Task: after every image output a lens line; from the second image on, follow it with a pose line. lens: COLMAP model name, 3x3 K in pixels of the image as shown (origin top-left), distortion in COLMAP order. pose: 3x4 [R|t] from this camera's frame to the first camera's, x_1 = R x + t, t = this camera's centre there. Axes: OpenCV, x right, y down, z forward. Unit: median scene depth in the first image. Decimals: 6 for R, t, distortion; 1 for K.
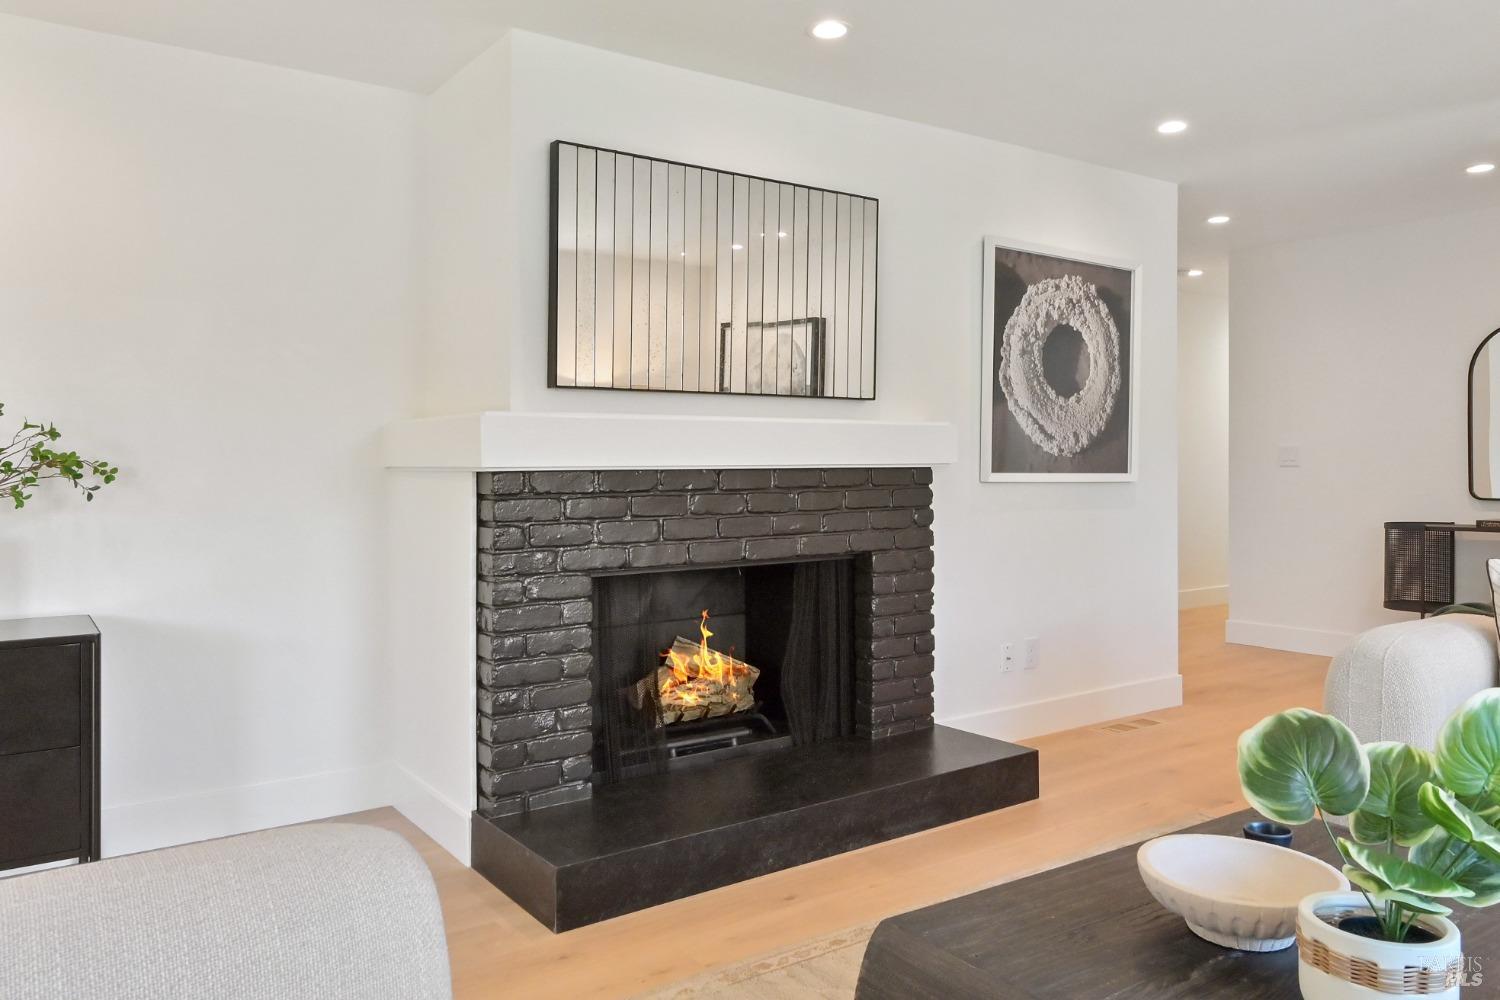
lens RADIAL K [[1069.4, 0, 749.0], [0, 1069.4, 472.2], [0, 0, 1]] dist [-0.006633, -0.000161]
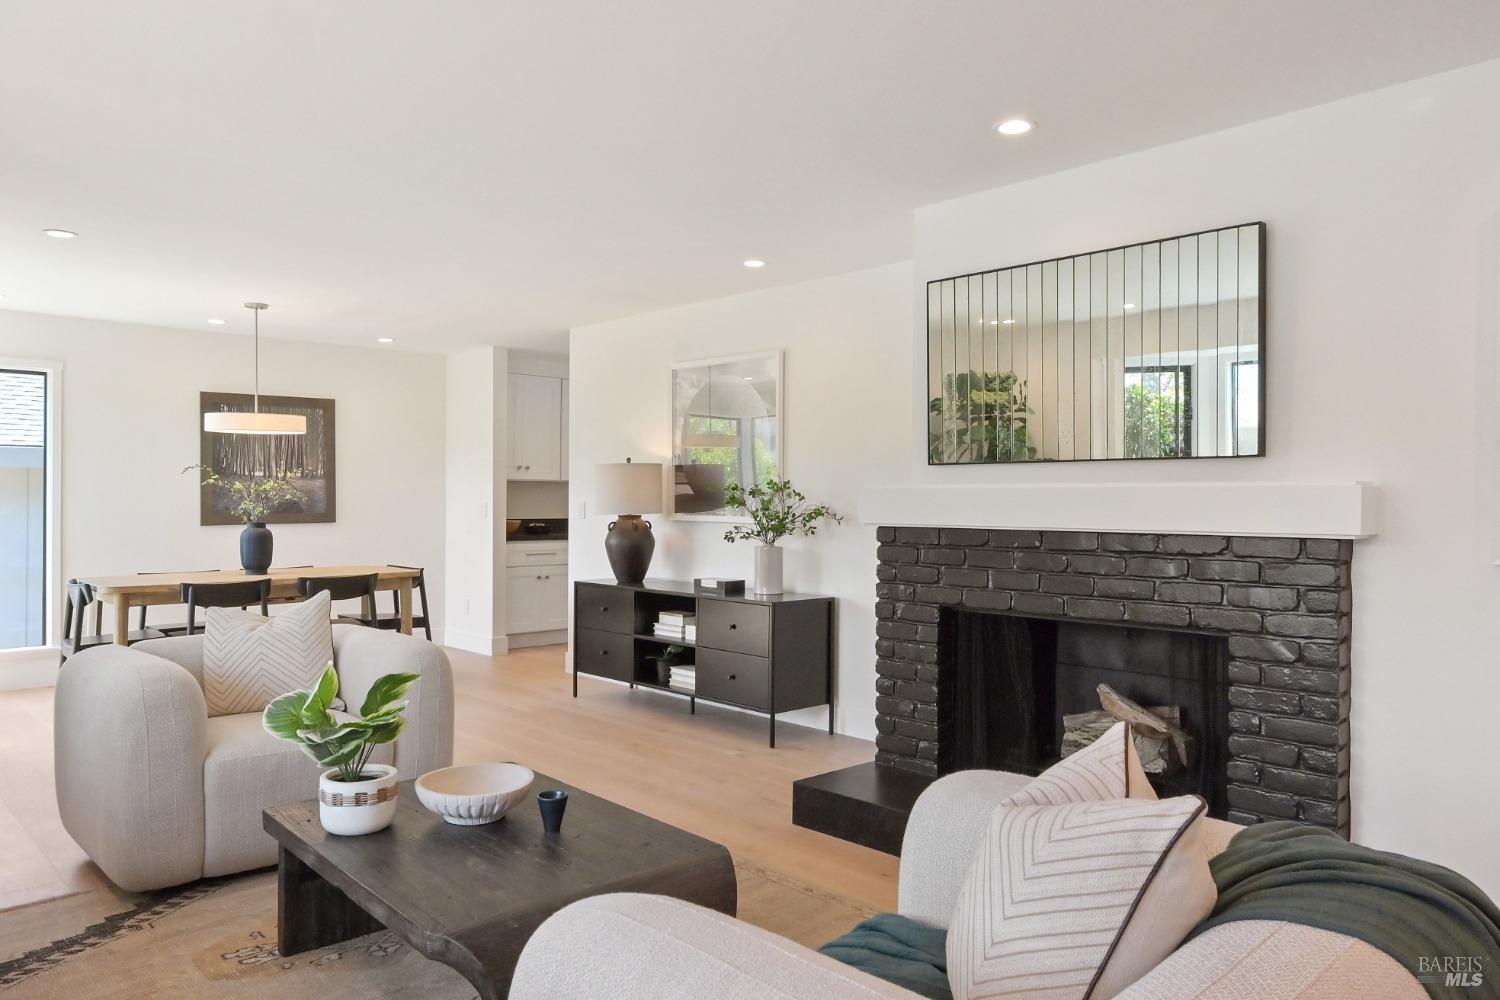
lens RADIAL K [[1033.3, 0, 750.0], [0, 1033.3, 500.0], [0, 0, 1]] dist [0.045205, -0.000058]
pose [[0.155368, 0.010832, -0.987797, 1.016124], [-0.008652, 0.999916, 0.009604, -0.043517], [0.987819, 0.007054, 0.155448, 0.541102]]
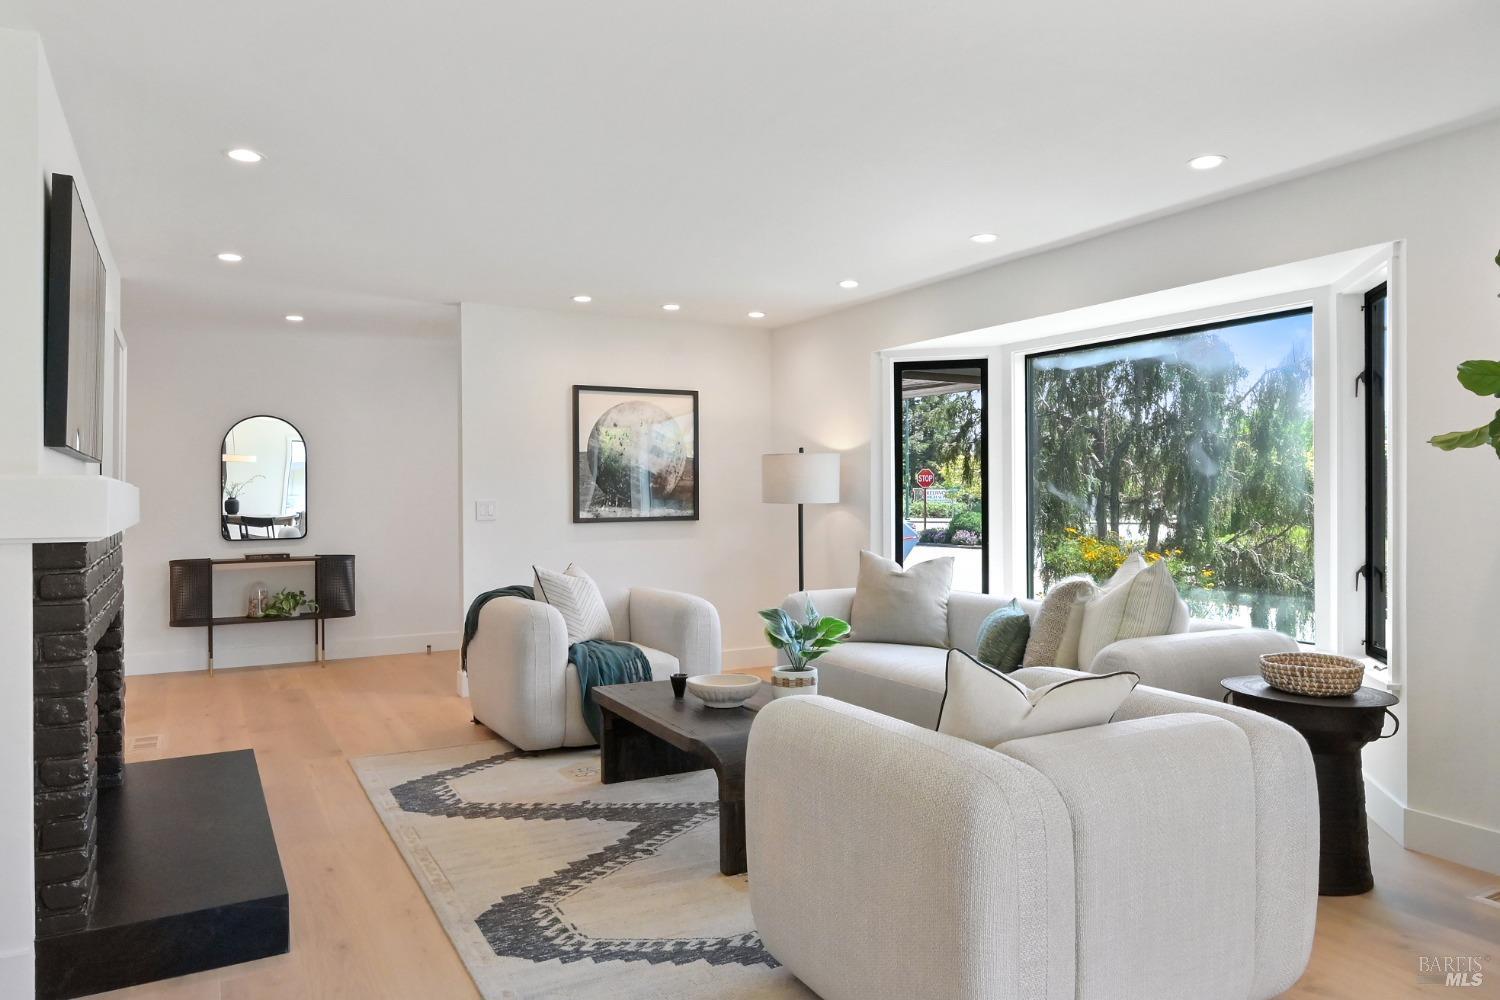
lens RADIAL K [[995.7, 0, 750.0], [0, 995.7, 500.0], [0, 0, 1]] dist [-0.001868, -0.000078]
pose [[0.090523, -0.000888, 0.995894, -0.726997], [0.007761, 0.999970, 0.000187, -0.029436], [-0.995864, 0.007712, 0.090528, 0.248813]]
